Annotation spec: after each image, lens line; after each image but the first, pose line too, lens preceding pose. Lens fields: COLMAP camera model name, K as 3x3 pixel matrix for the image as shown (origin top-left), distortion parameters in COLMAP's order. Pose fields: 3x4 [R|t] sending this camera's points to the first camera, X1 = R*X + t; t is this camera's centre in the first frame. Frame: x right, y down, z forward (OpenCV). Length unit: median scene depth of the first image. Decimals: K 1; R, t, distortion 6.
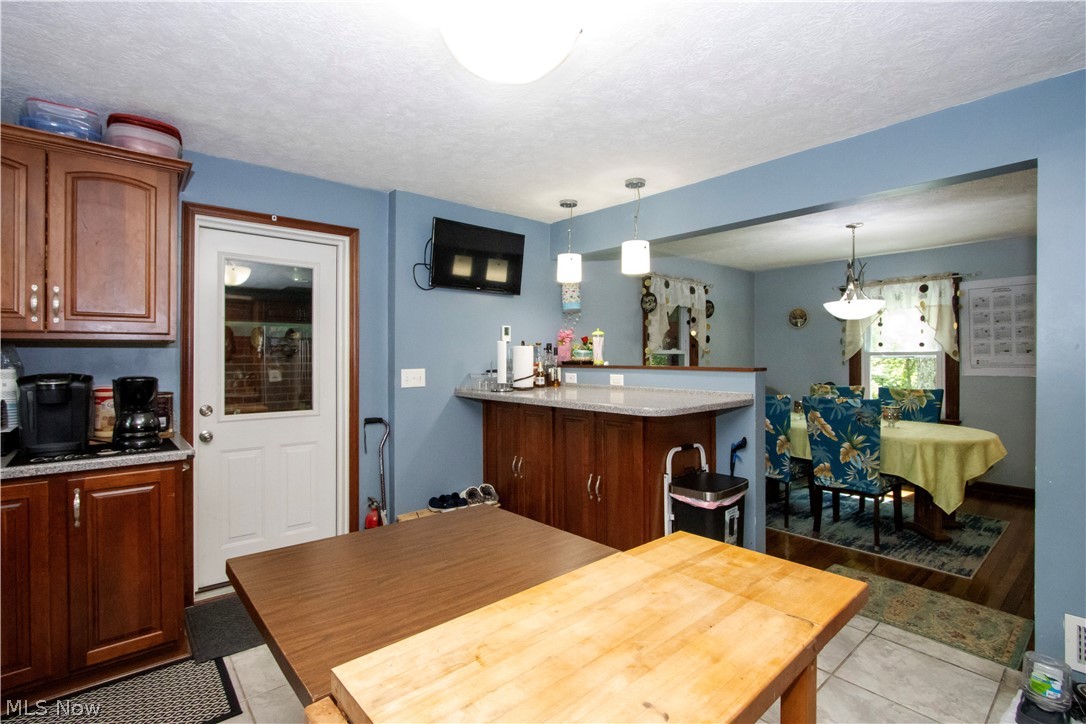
lens RADIAL K [[500.4, 0, 543.4], [0, 500.4, 356.3], [0, 0, 1]] dist [-0.014184, 0.000802]
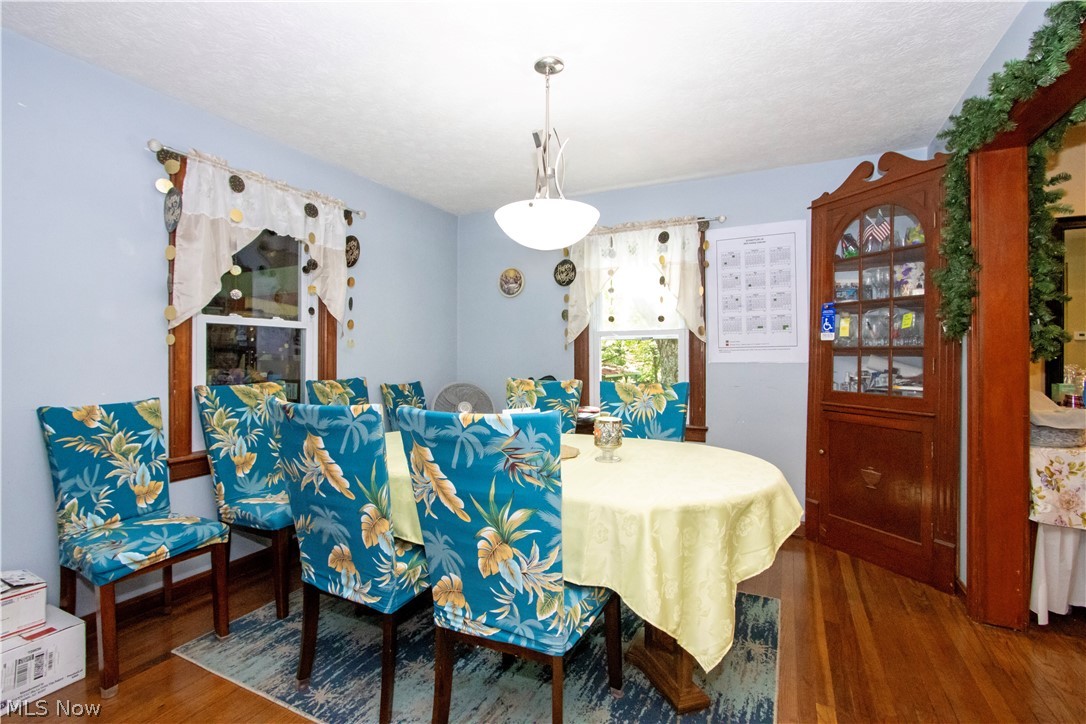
lens RADIAL K [[500.4, 0, 542.9], [0, 500.4, 359.2], [0, 0, 1]] dist [-0.014184, 0.000802]
pose [[0.916967, -0.002387, 0.398956, 0.362775], [0.000737, 0.999991, 0.004289, 0.032141], [-0.398962, -0.003639, 0.916960, 0.465121]]
